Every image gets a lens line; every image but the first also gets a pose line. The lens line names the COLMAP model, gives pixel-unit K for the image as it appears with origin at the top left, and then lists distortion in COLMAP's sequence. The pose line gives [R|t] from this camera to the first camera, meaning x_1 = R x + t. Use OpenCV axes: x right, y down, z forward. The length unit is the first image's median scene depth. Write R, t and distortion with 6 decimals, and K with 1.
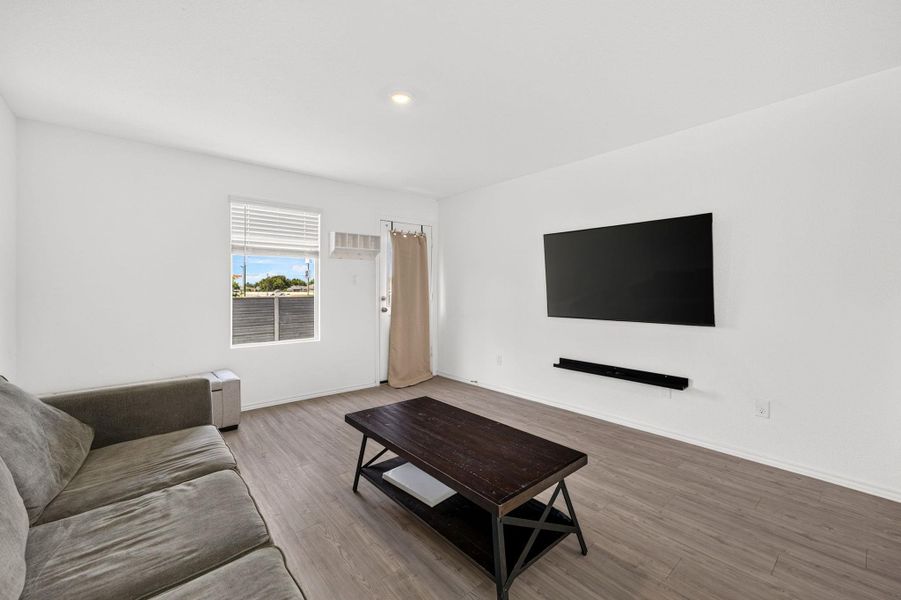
lens RADIAL K [[373.3, 0, 452.4], [0, 373.3, 288.7], [0, 0, 1]] dist [-0.000864, -0.000007]
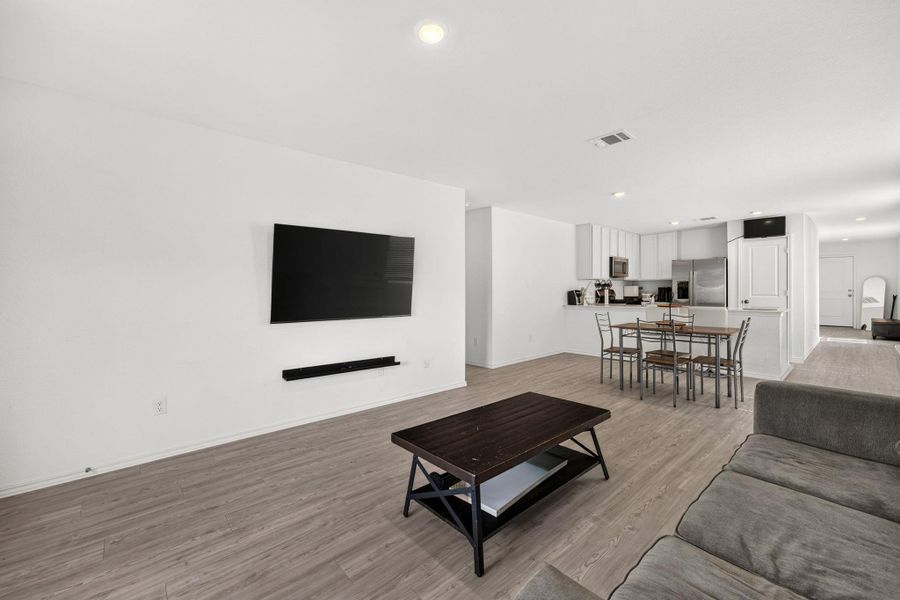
lens RADIAL K [[364.8, 0, 450.2], [0, 364.8, 290.8], [0, 0, 1]] dist [0.000107, 0.000452]
pose [[-0.015853, 0.001318, 0.999873, -0.520355], [0.006013, 0.999981, -0.001223, 0.002821], [-0.999856, 0.005993, -0.015860, 0.581146]]
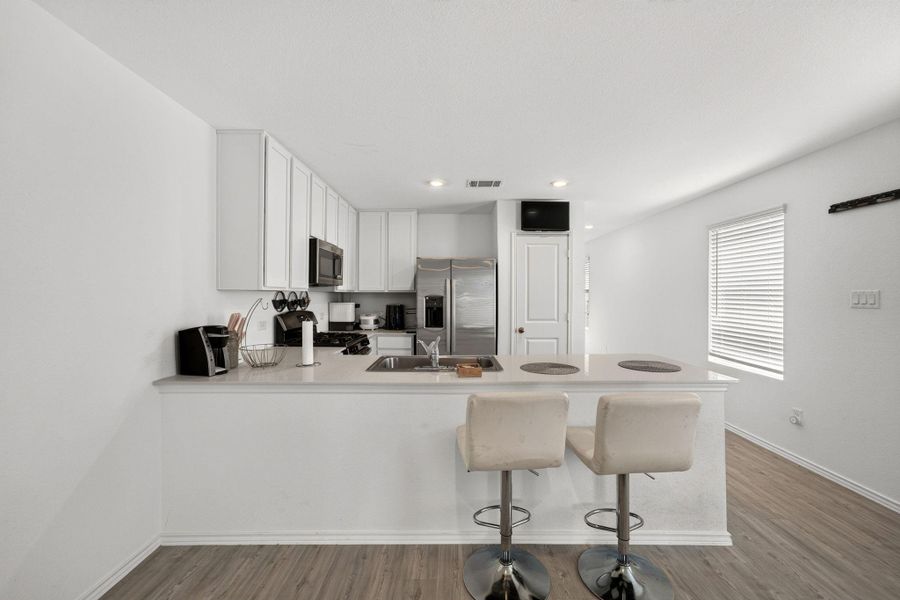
lens RADIAL K [[367.1, 0, 453.7], [0, 367.1, 291.1], [0, 0, 1]] dist [-0.000388, 0.000186]
pose [[-0.754706, 0.010206, 0.655984, 0.589174], [0.001804, 0.999907, -0.013481, -0.041906], [-0.656061, -0.008991, -0.754654, 0.124077]]
